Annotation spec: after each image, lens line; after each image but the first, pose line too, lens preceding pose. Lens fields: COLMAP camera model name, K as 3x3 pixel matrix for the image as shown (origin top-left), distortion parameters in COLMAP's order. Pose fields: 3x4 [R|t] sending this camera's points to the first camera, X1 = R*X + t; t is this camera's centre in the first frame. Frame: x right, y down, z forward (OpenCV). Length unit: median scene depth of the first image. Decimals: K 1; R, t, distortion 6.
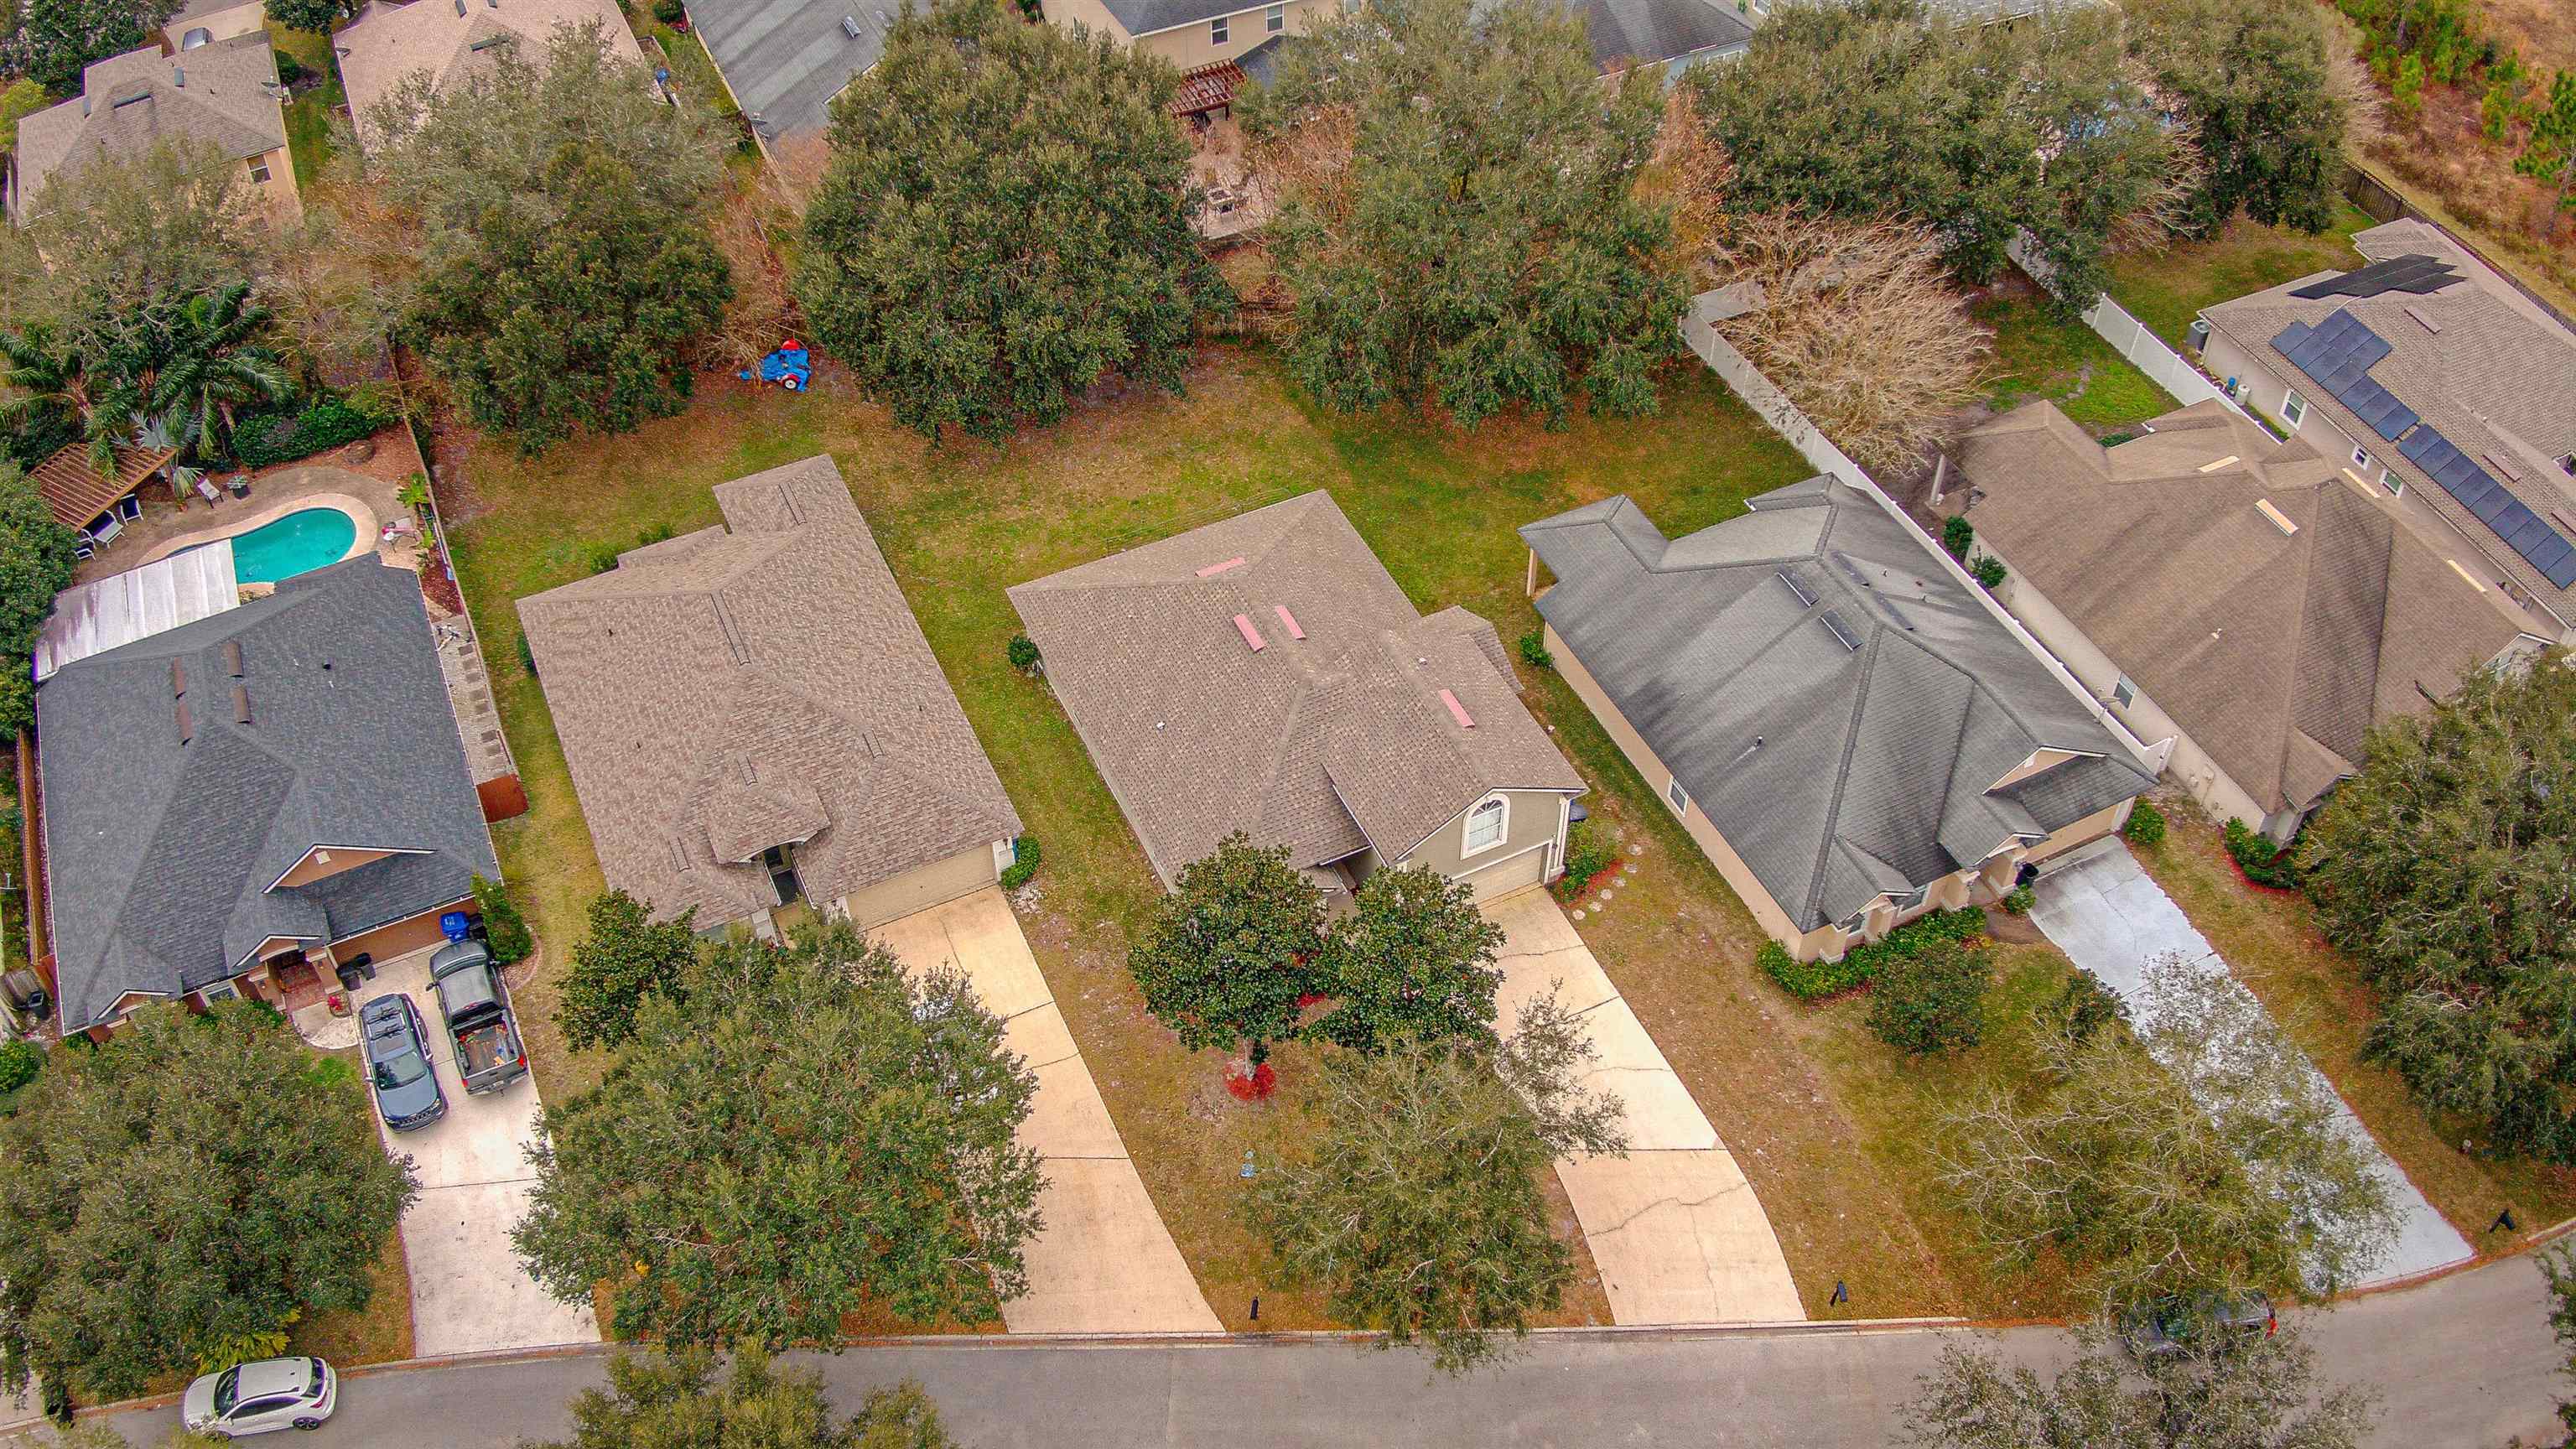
lens RADIAL K [[2198.7, 0, 1299.9], [0, 2198.7, 727.5], [0, 0, 1]] dist [-0.141860, -0.055116]
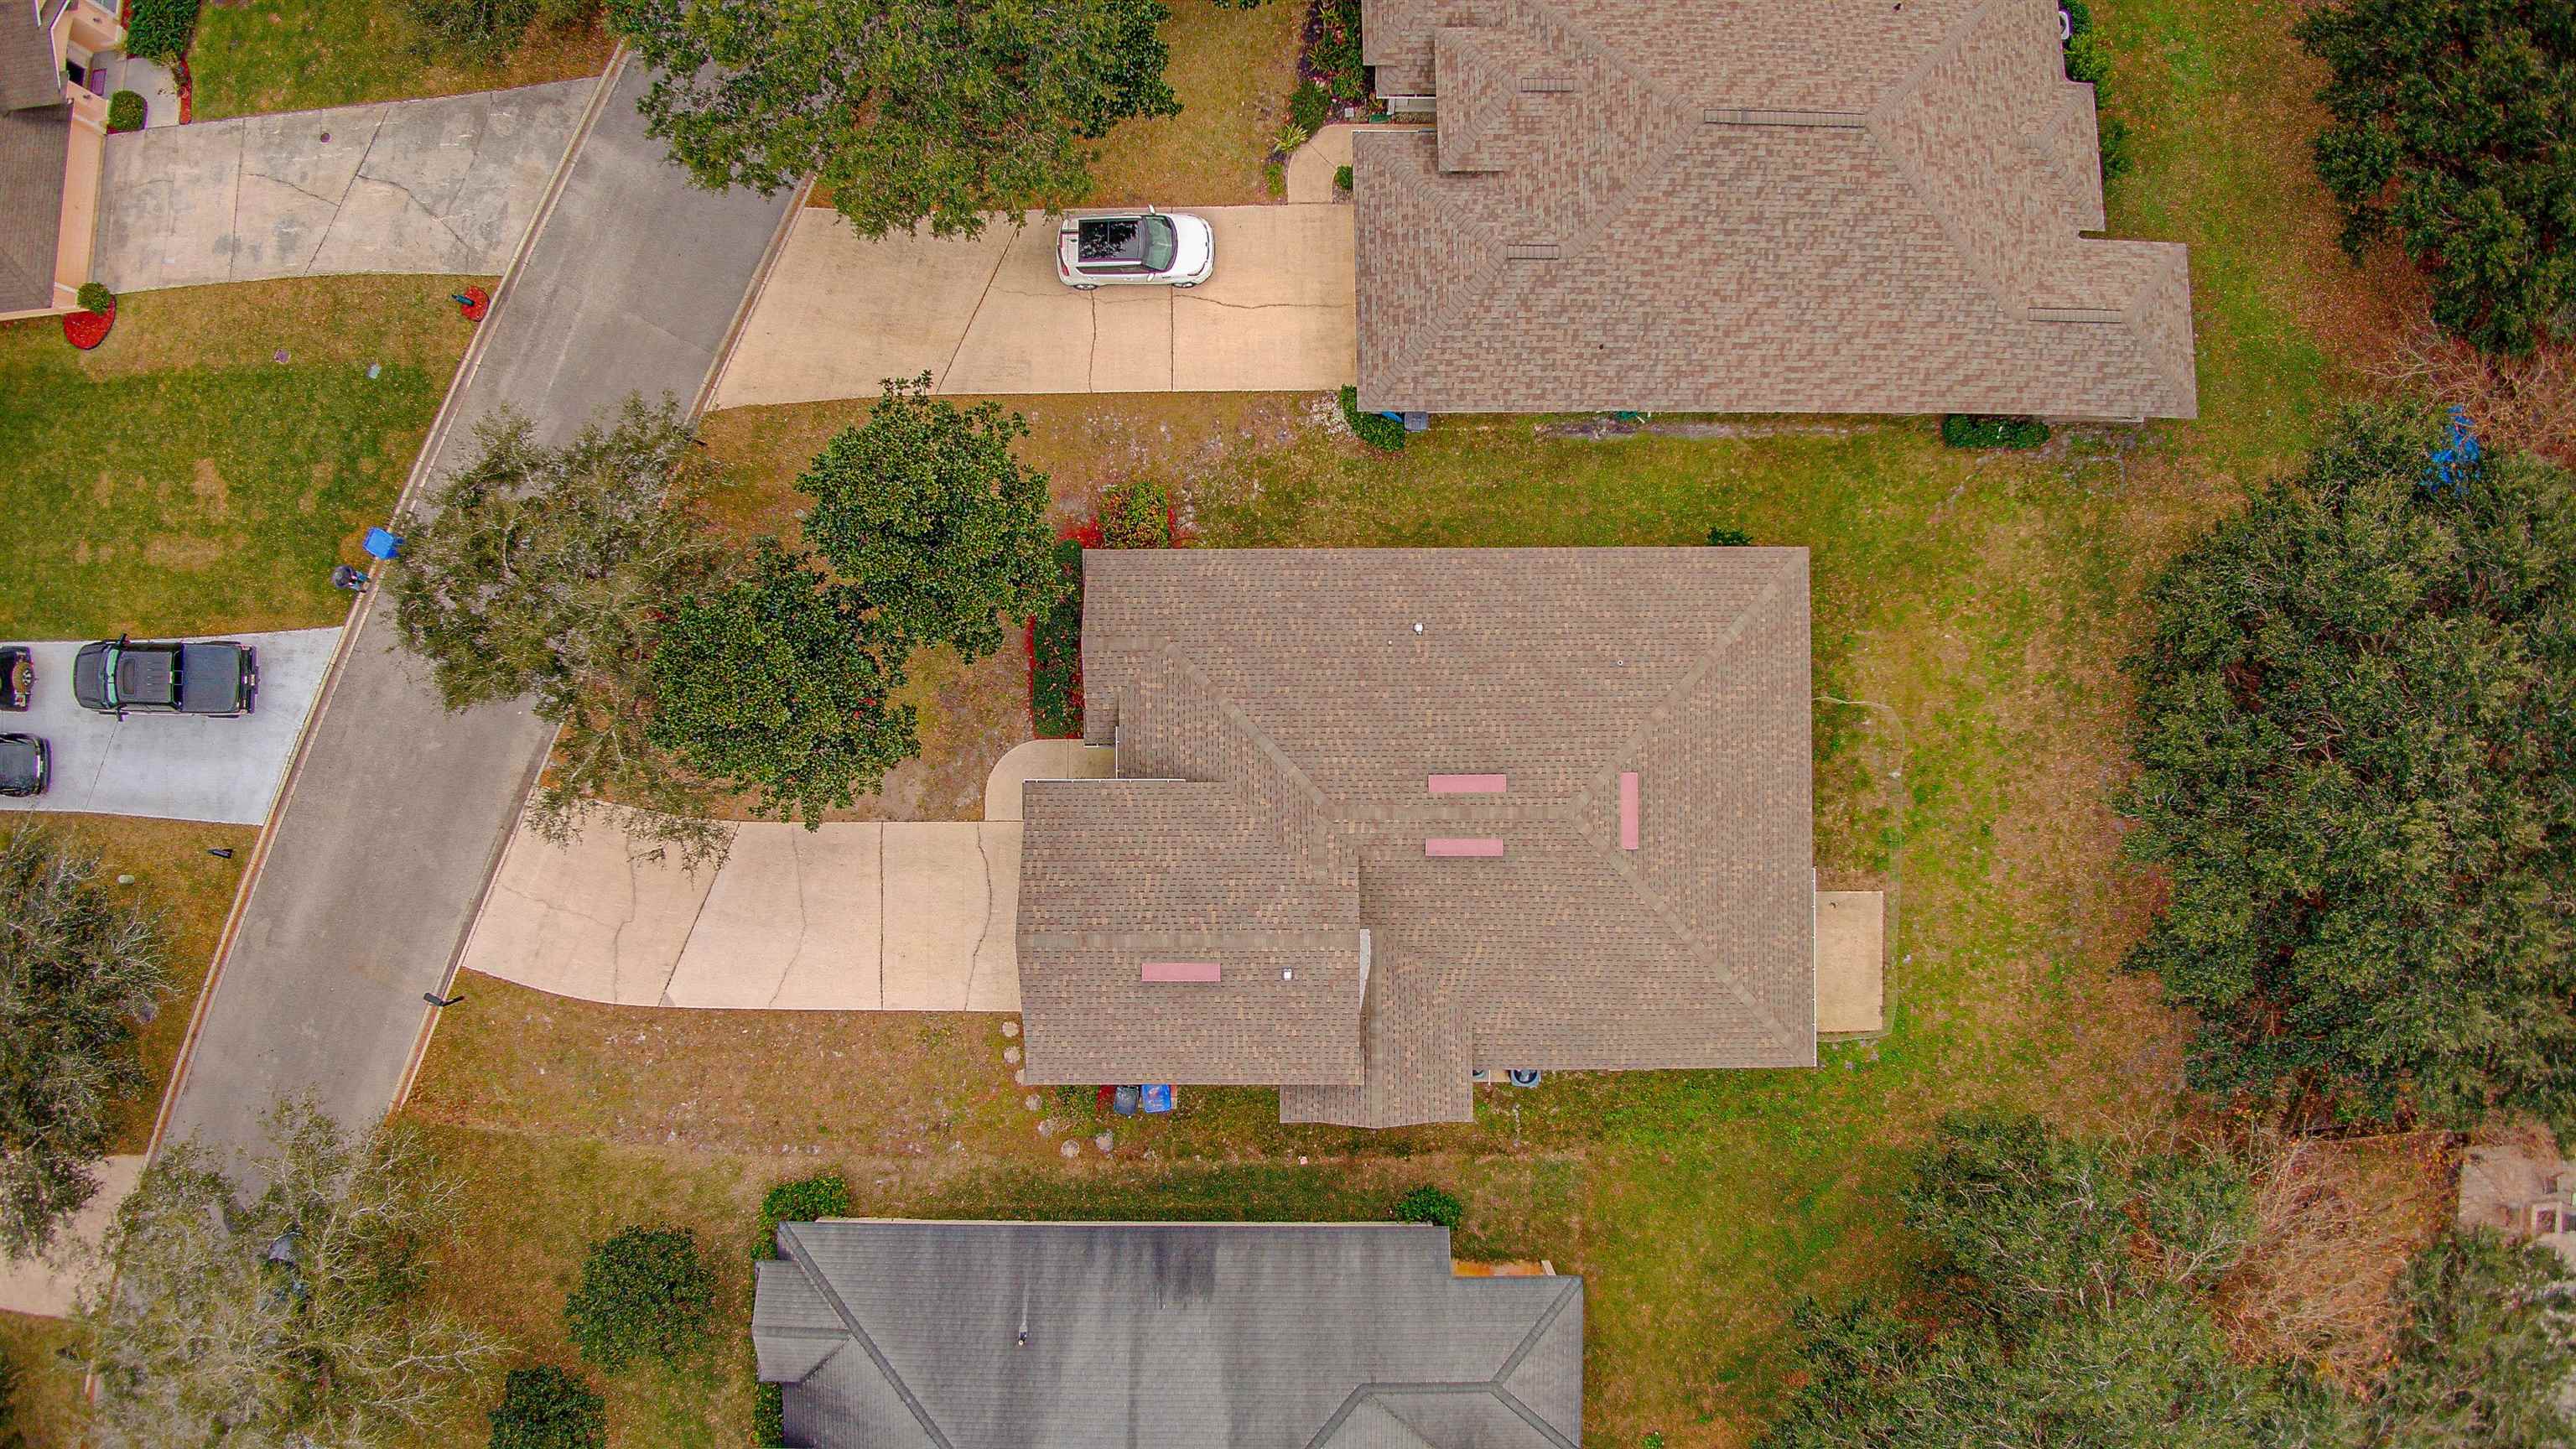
lens RADIAL K [[1855.6, 0, 1296.2], [0, 1855.6, 731.6], [0, 0, 1]] dist [-0.189183, 0.010938]
pose [[-0.426956, 0.904271, -0.001267, -0.013372], [-0.632974, -0.297860, 0.714579, -0.394045], [0.645796, 0.305896, 0.699554, 0.522861]]
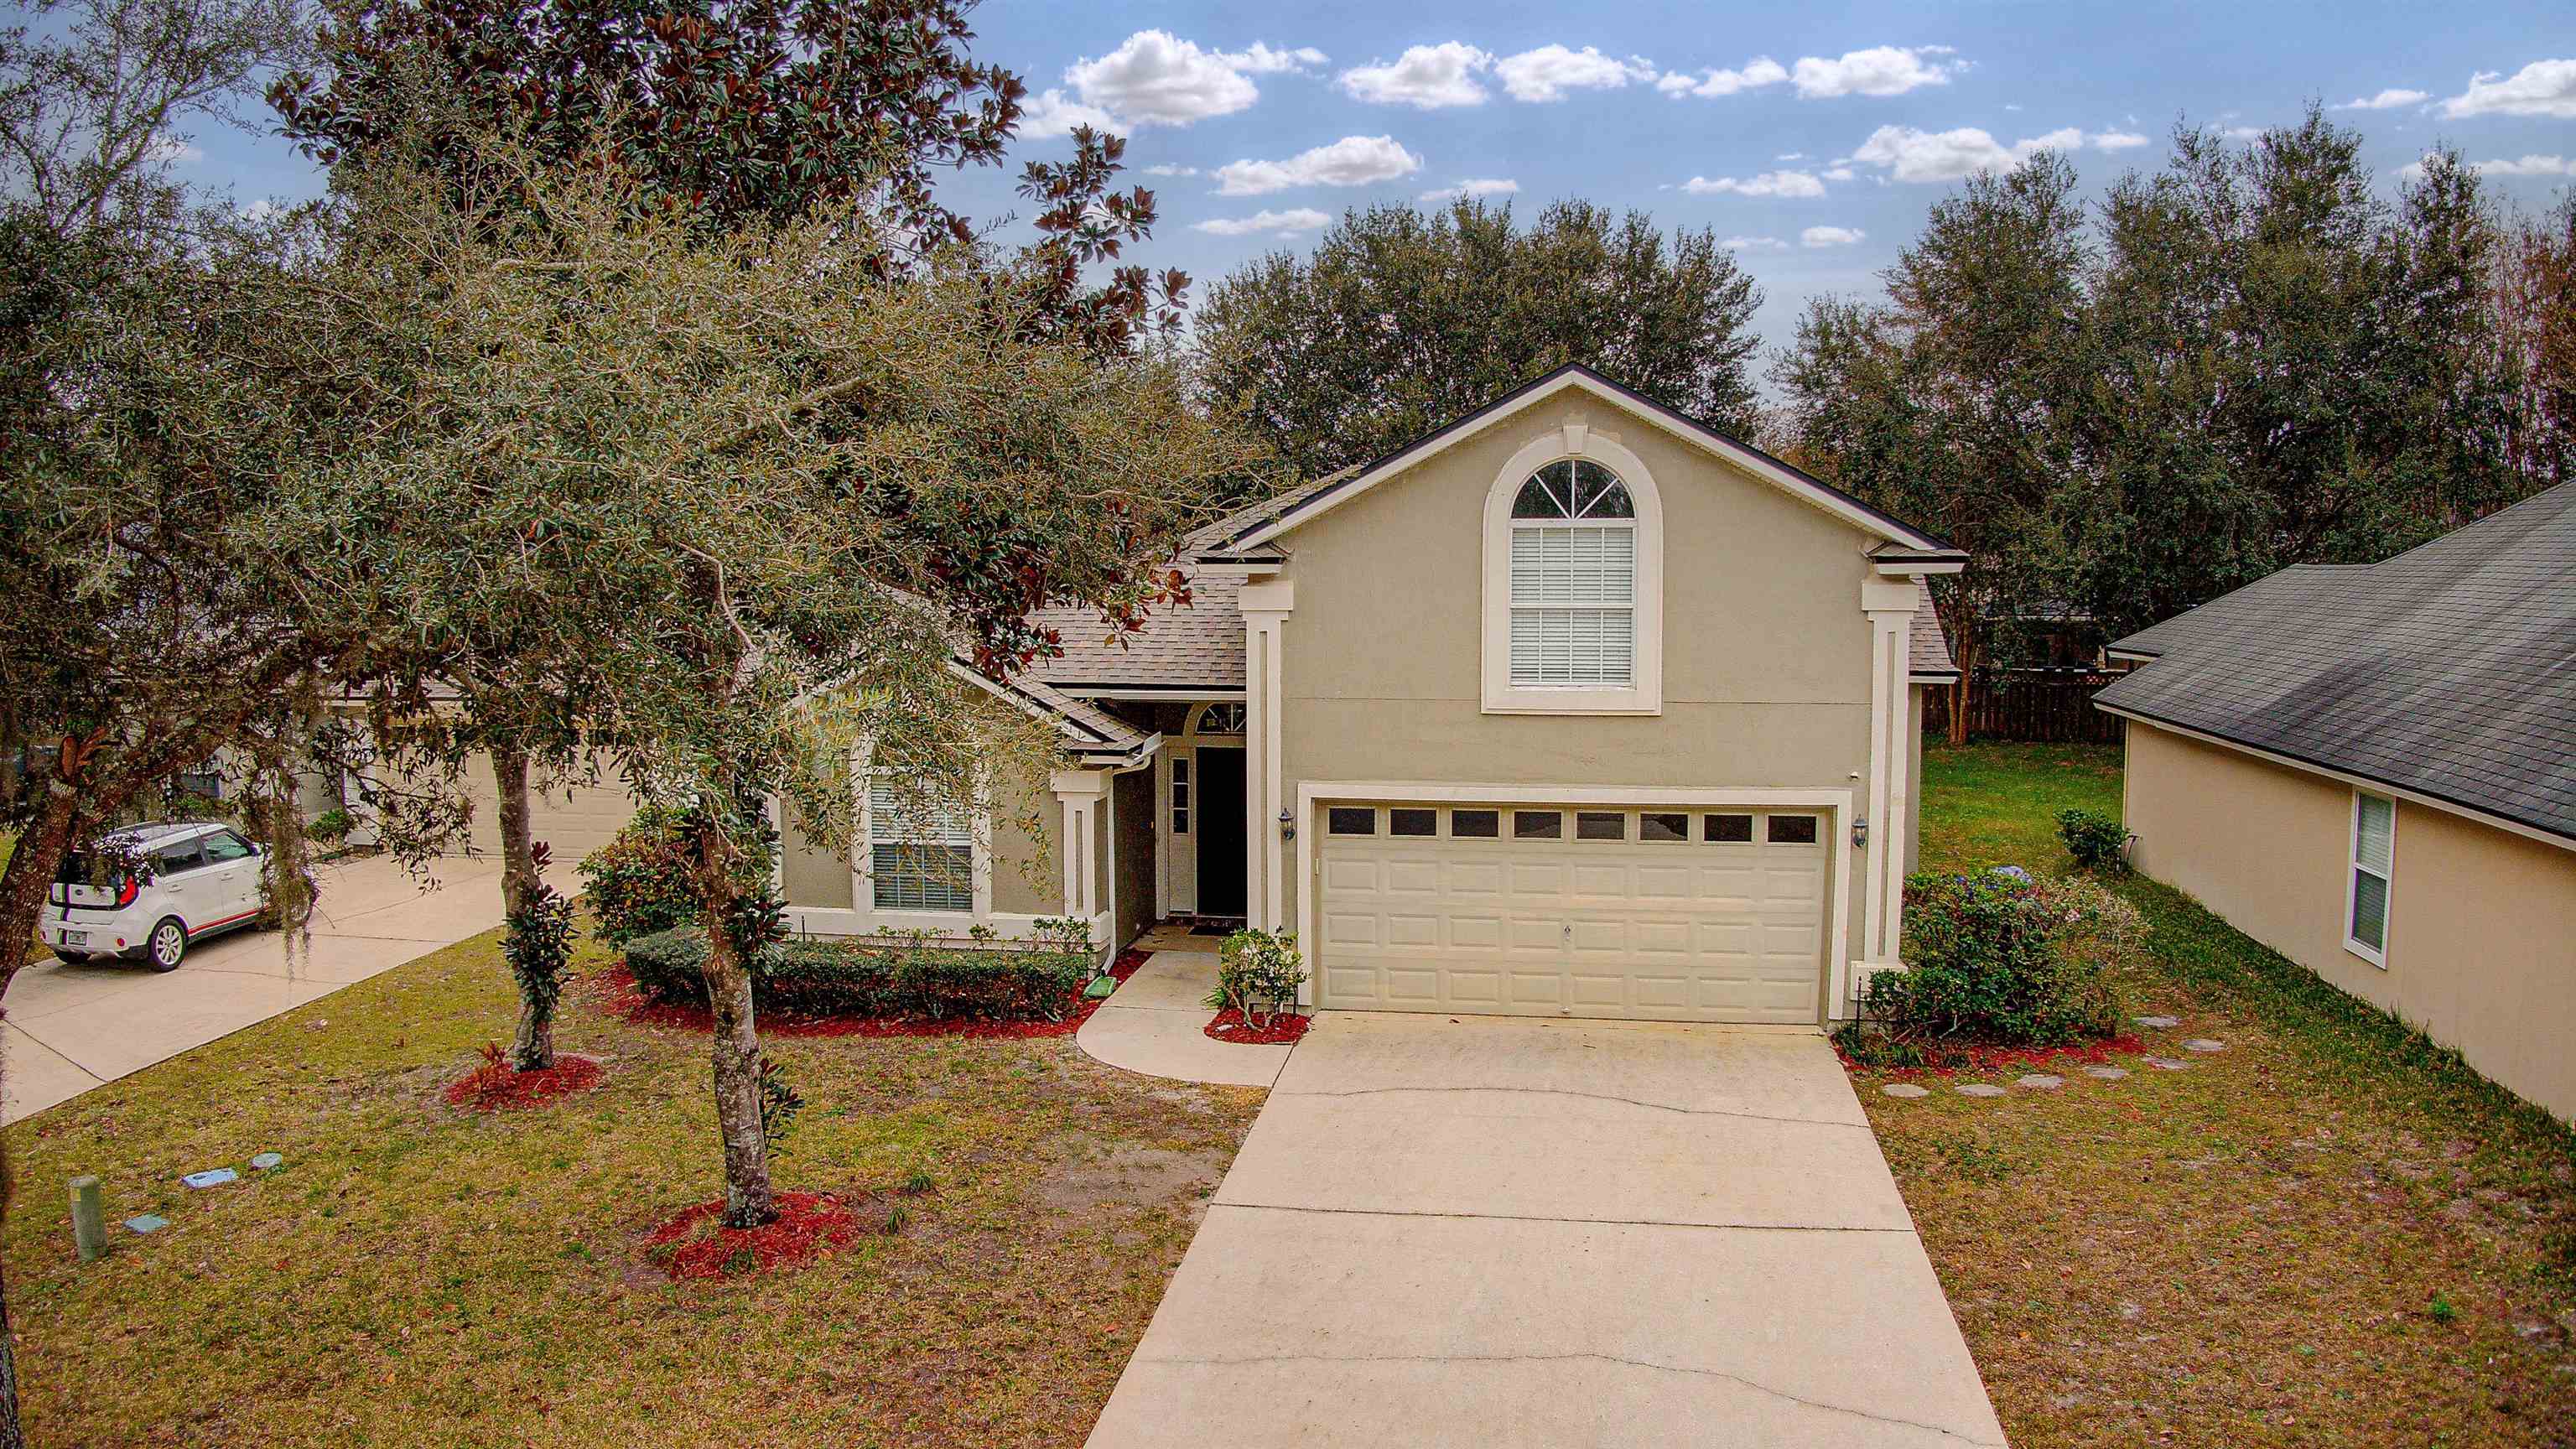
lens RADIAL K [[1855.6, 0, 1296.5], [0, 1855.6, 718.9], [0, 0, 1]] dist [-0.189183, 0.010938]
pose [[0.830665, 0.057022, -0.553845, 0.169607], [-0.404526, 0.745306, -0.529979, 0.180778], [0.382563, 0.664280, 0.642166, 0.743555]]
